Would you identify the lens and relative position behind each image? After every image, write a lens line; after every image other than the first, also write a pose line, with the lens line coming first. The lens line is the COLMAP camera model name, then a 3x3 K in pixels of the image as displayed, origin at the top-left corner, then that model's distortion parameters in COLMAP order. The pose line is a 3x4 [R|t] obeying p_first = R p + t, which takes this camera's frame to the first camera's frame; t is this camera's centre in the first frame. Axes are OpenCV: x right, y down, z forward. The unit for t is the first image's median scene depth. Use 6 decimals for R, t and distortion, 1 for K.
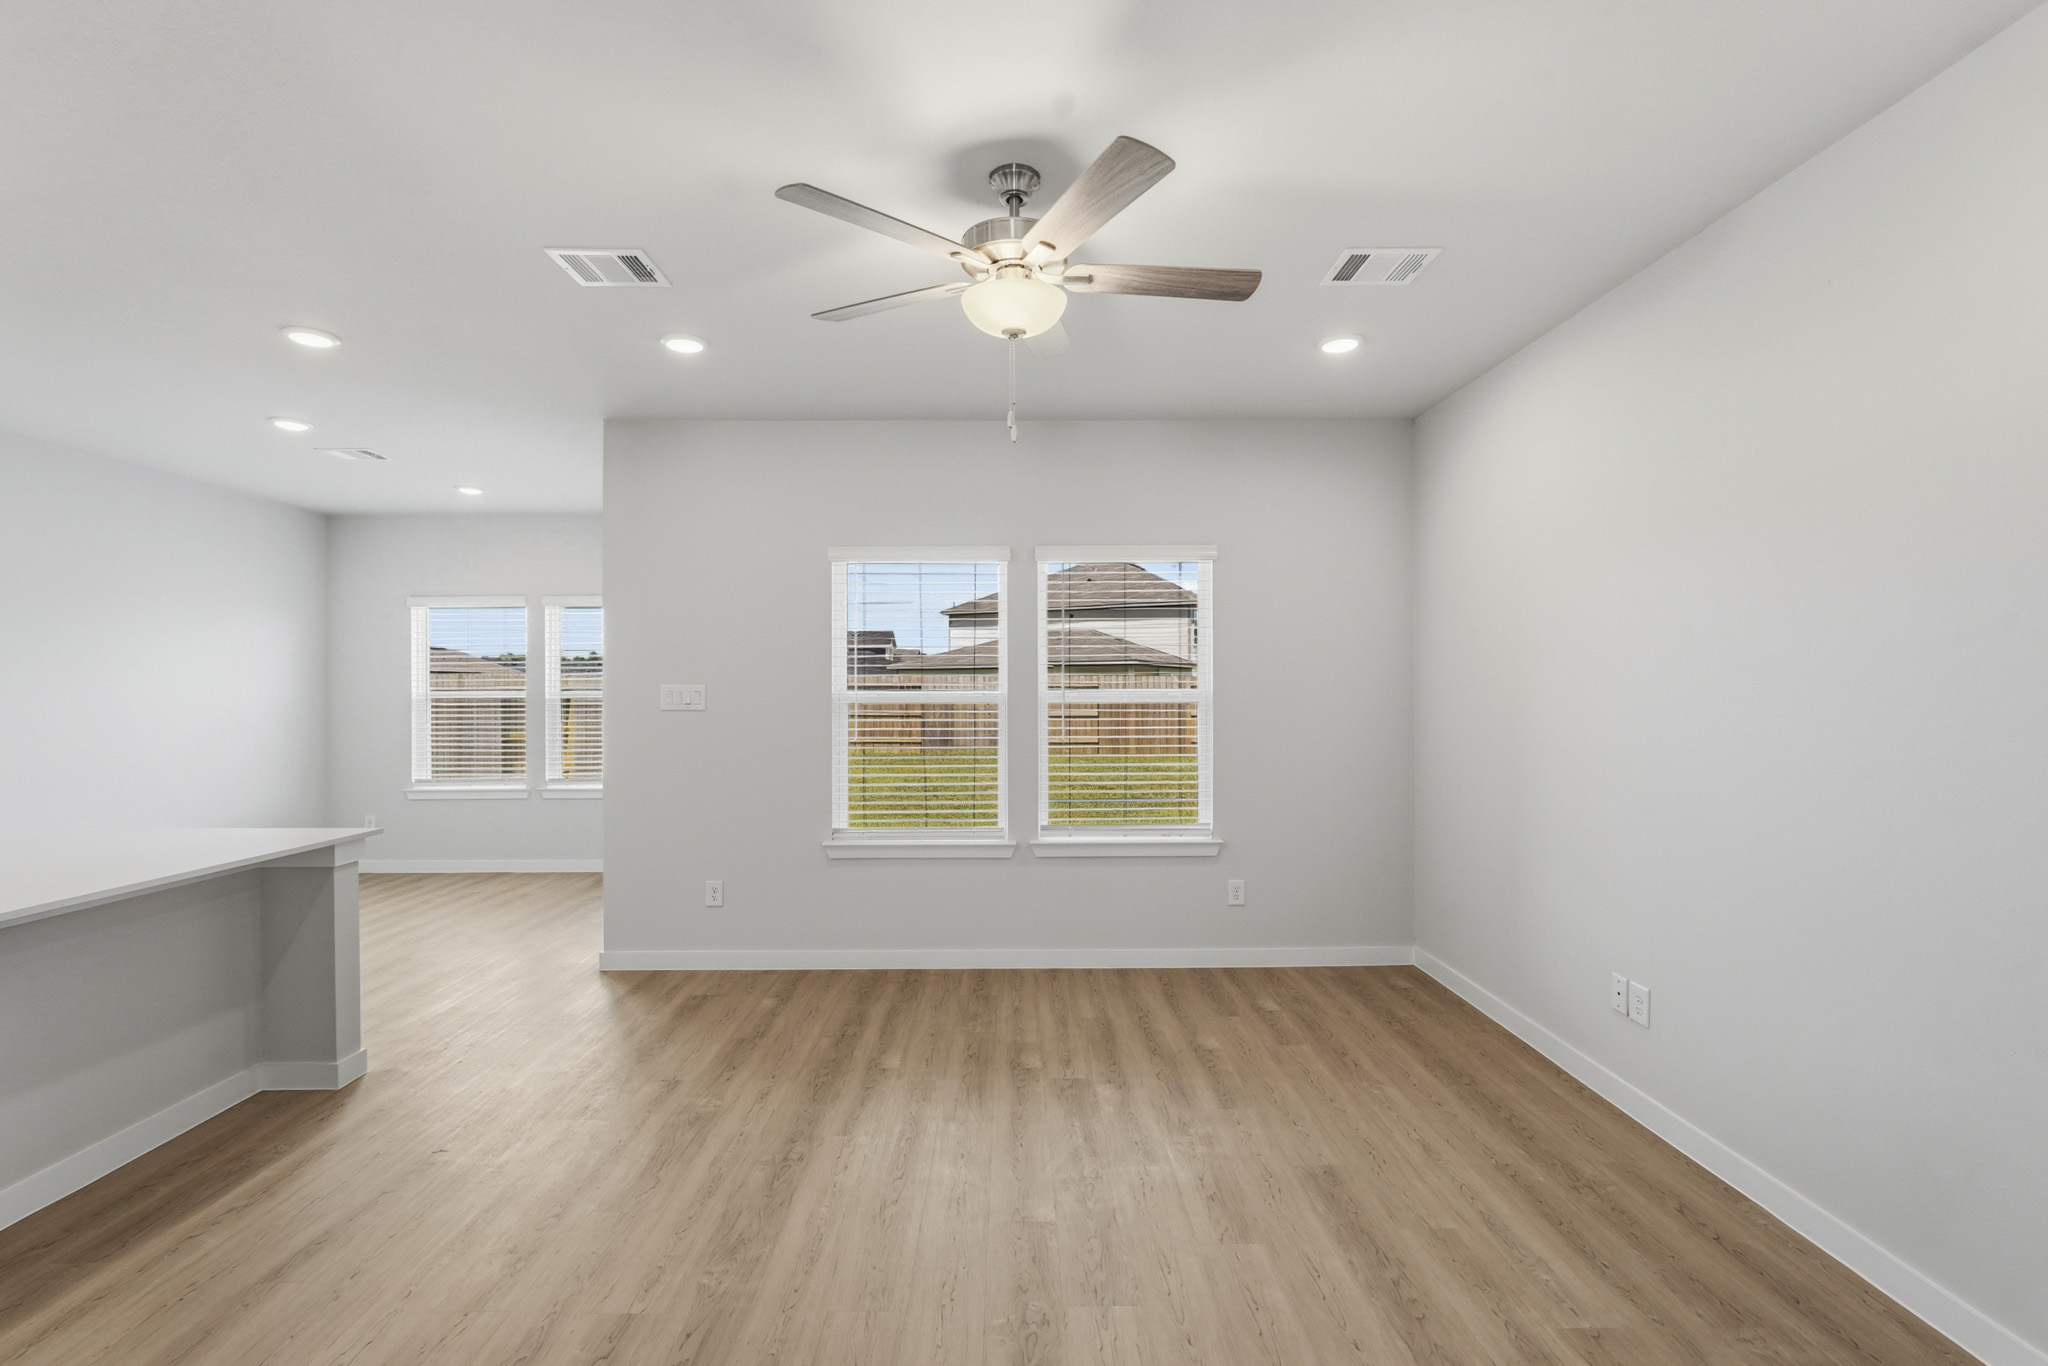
lens RADIAL K [[905.2, 0, 1023.7], [0, 905.2, 689.2], [0, 0, 1]] dist [-0.025247, 0.012105]
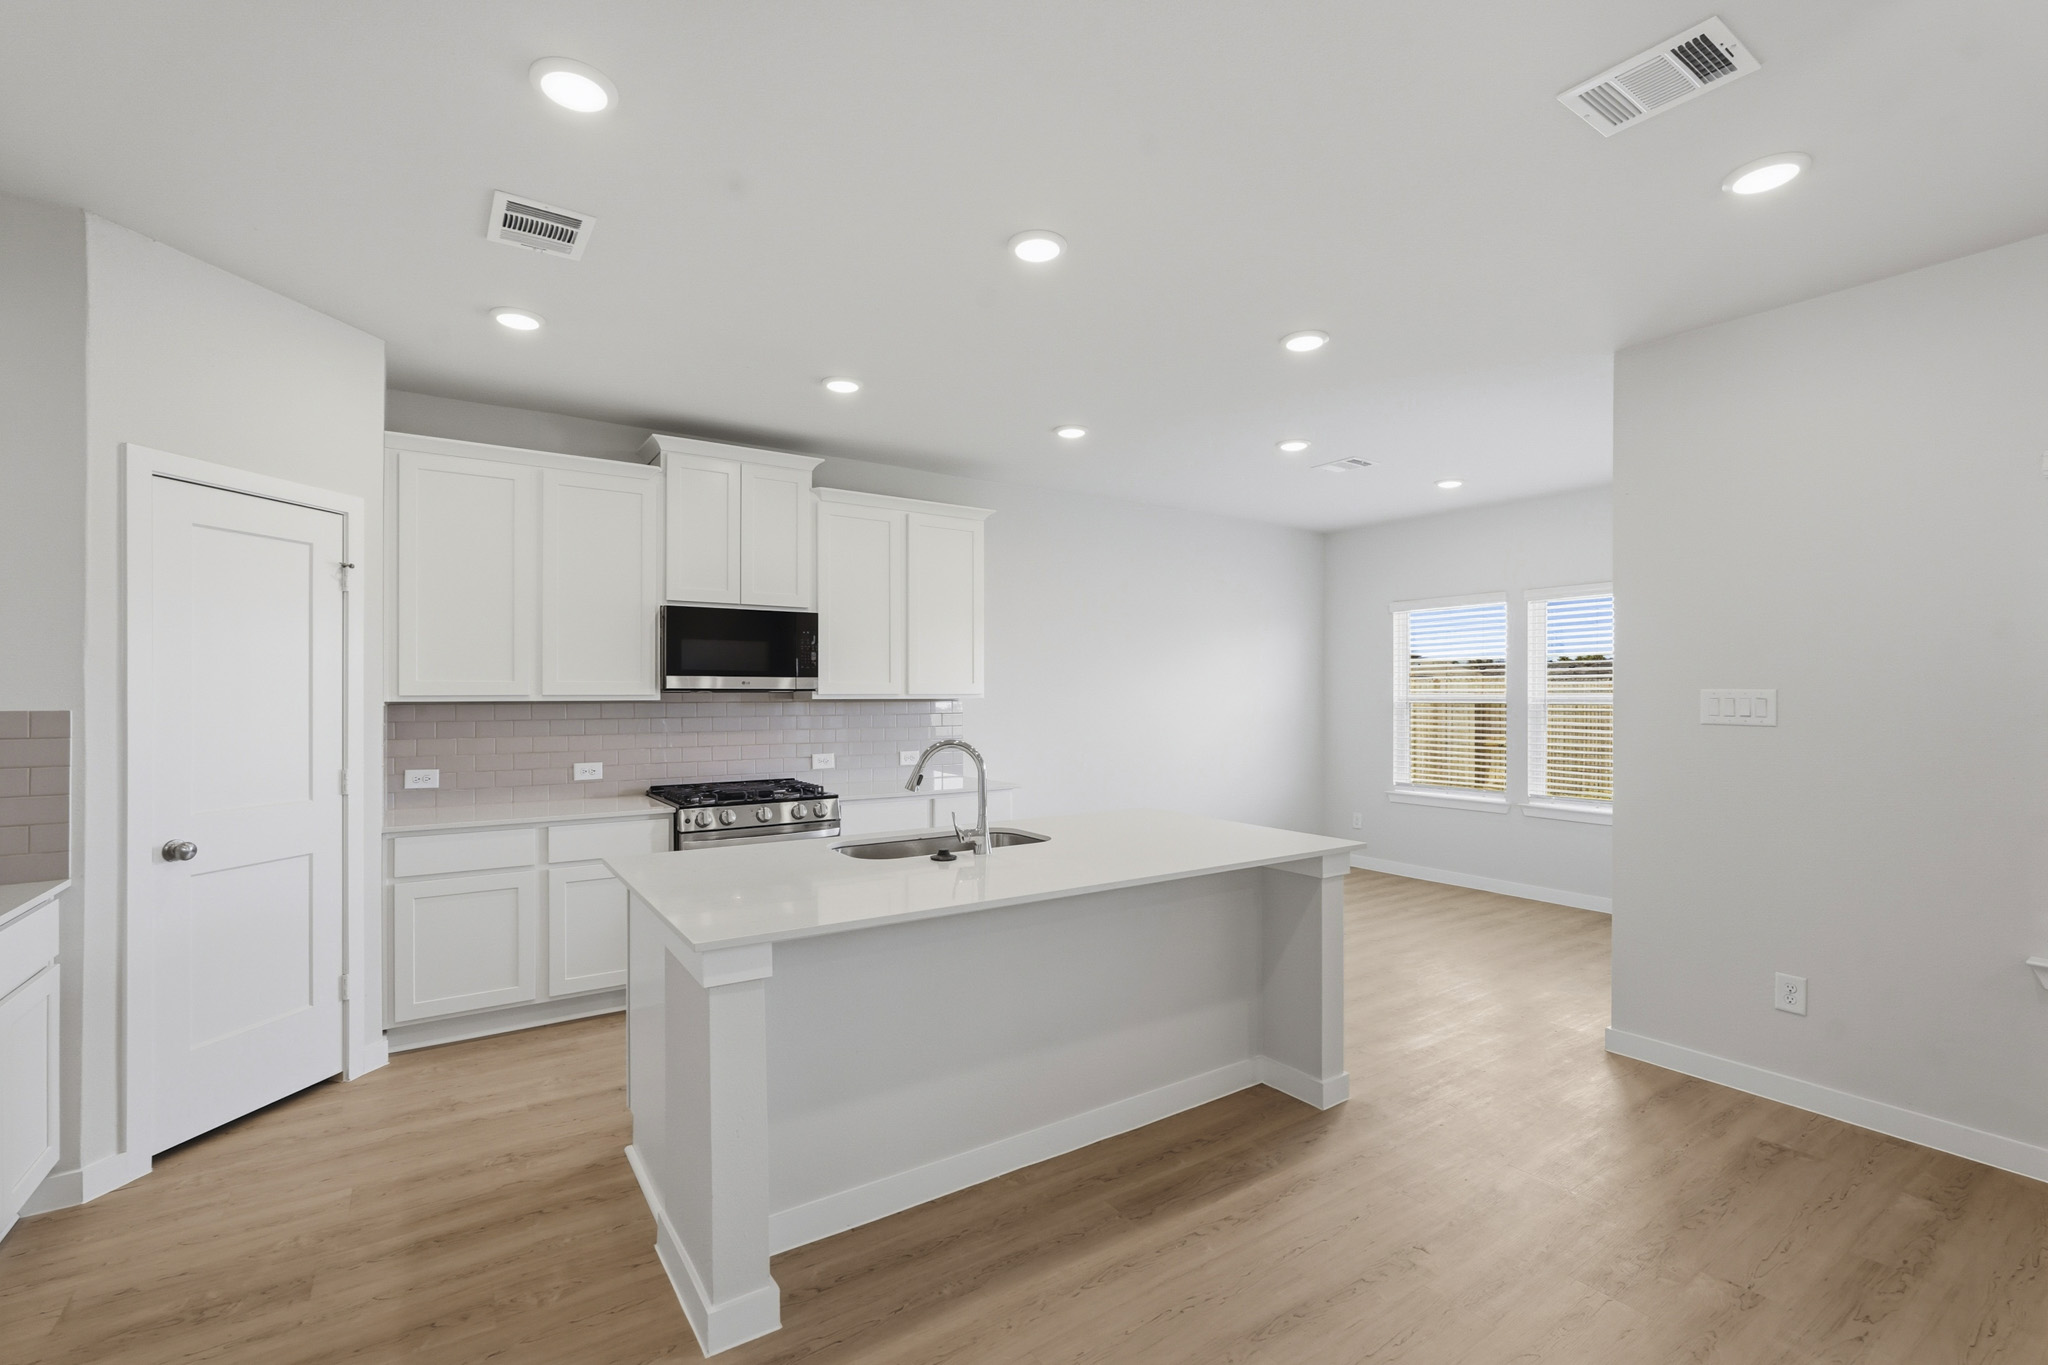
lens RADIAL K [[900.4, 0, 1026.6], [0, 900.4, 692.5], [0, 0, 1]] dist [-0.016784, 0.008349]
pose [[0.552575, 0.003200, -0.833457, -0.118456], [-0.004041, 0.999991, 0.001160, -0.000389], [0.833453, 0.002727, 0.552583, 0.168617]]
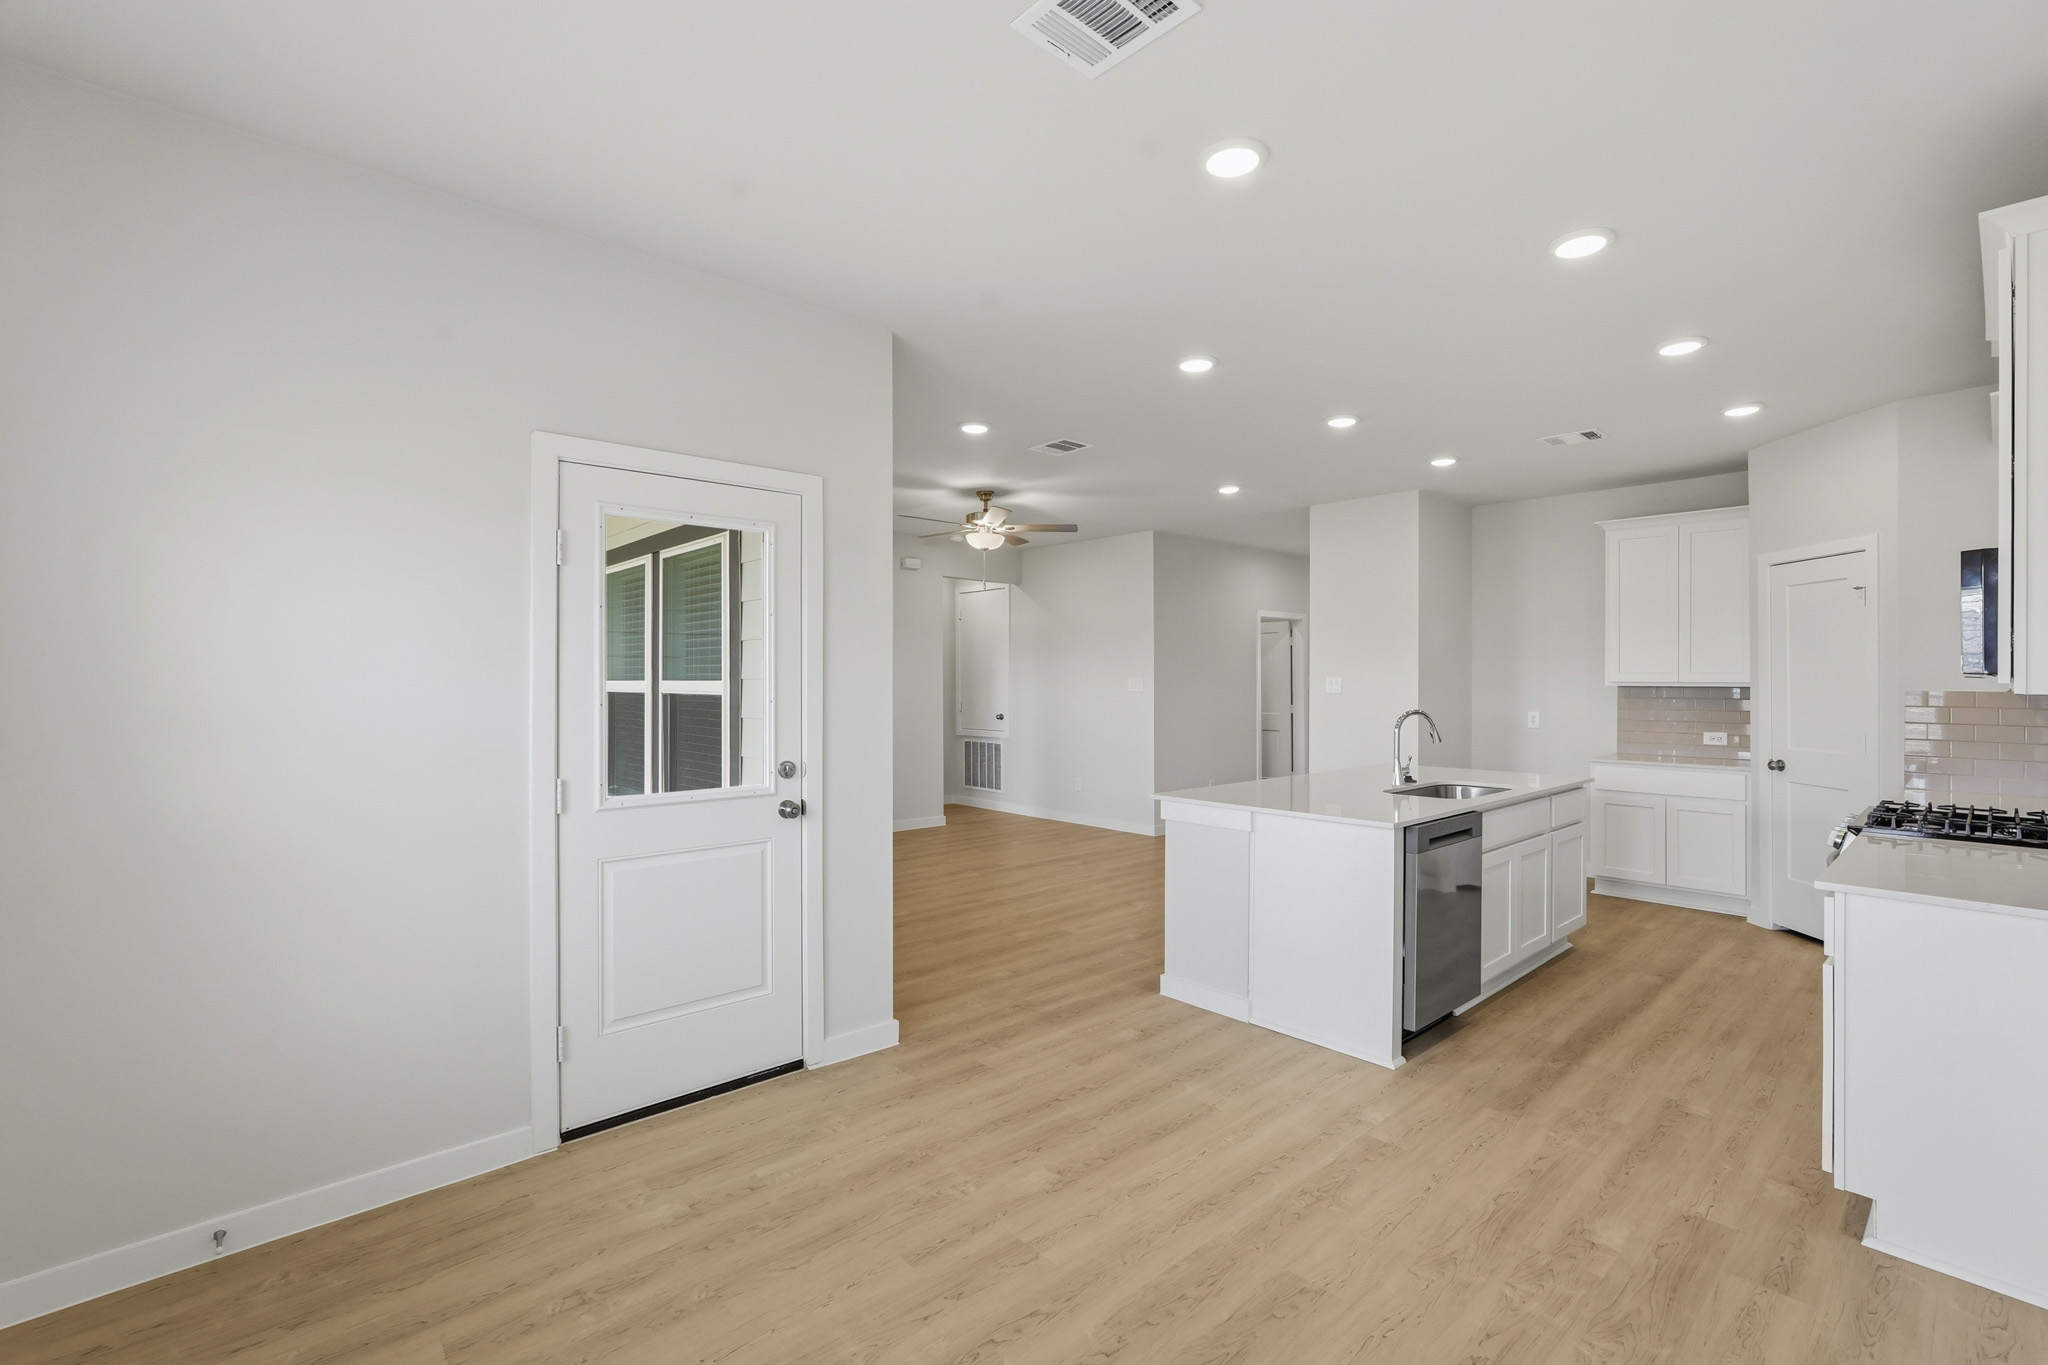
lens RADIAL K [[912.5, 0, 1026.3], [0, 912.5, 676.8], [0, 0, 1]] dist [-0.023451, 0.012043]
pose [[-0.664368, 0.003661, 0.747397, -1.345069], [0.002723, 0.999993, -0.002478, -0.000649], [-0.747401, 0.000389, -0.664373, 1.712076]]
